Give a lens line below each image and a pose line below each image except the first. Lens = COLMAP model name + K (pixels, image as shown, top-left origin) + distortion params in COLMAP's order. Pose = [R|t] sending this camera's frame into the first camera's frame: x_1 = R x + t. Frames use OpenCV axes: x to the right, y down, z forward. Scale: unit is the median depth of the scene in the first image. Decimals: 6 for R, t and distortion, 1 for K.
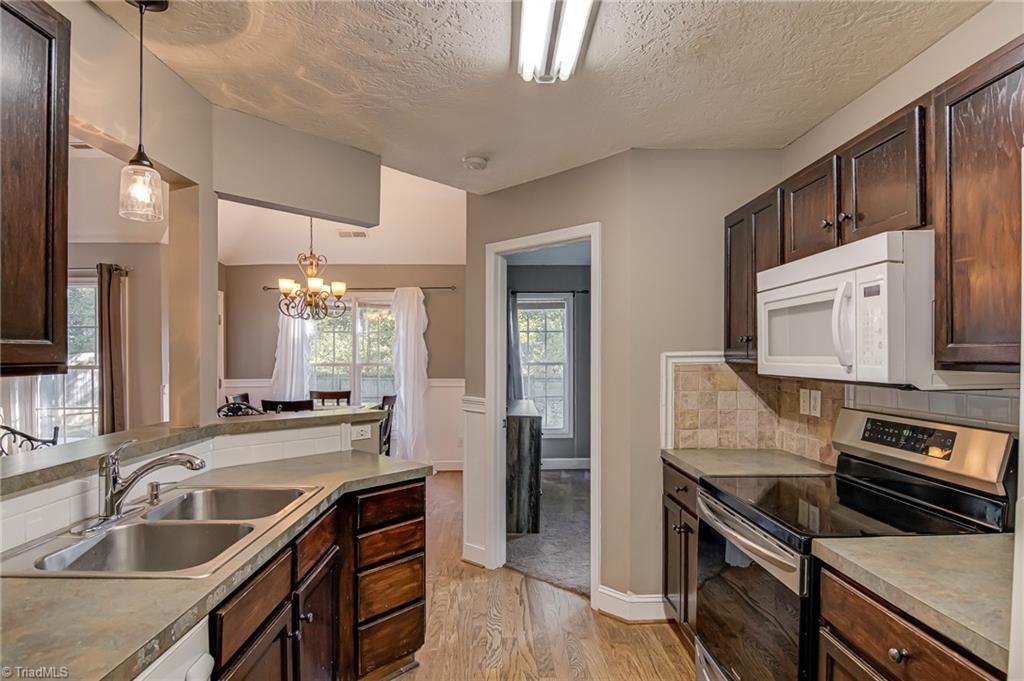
lens RADIAL K [[537.8, 0, 474.7], [0, 537.8, 354.8], [0, 0, 1]] dist [0.000454, -0.000044]
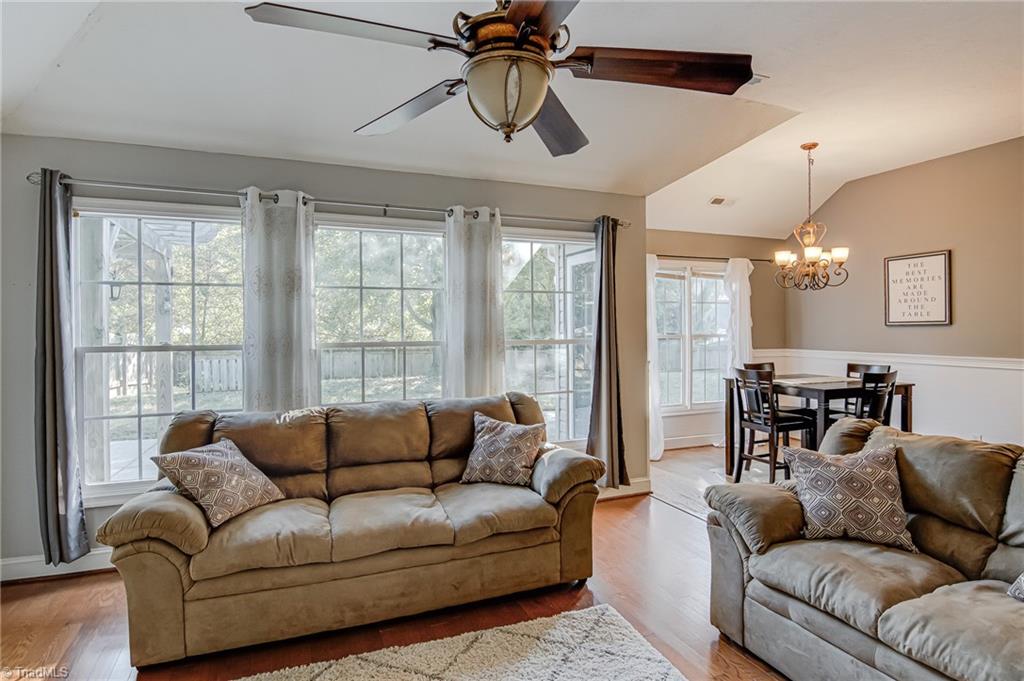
lens RADIAL K [[542.8, 0, 510.7], [0, 542.8, 332.9], [0, 0, 1]] dist [0.002651, -0.016801]
pose [[0.934220, -0.005065, 0.356660, -1.195708], [0.000560, 0.999919, 0.012733, 0.000844], [-0.356696, -0.011696, 0.934147, 0.280326]]
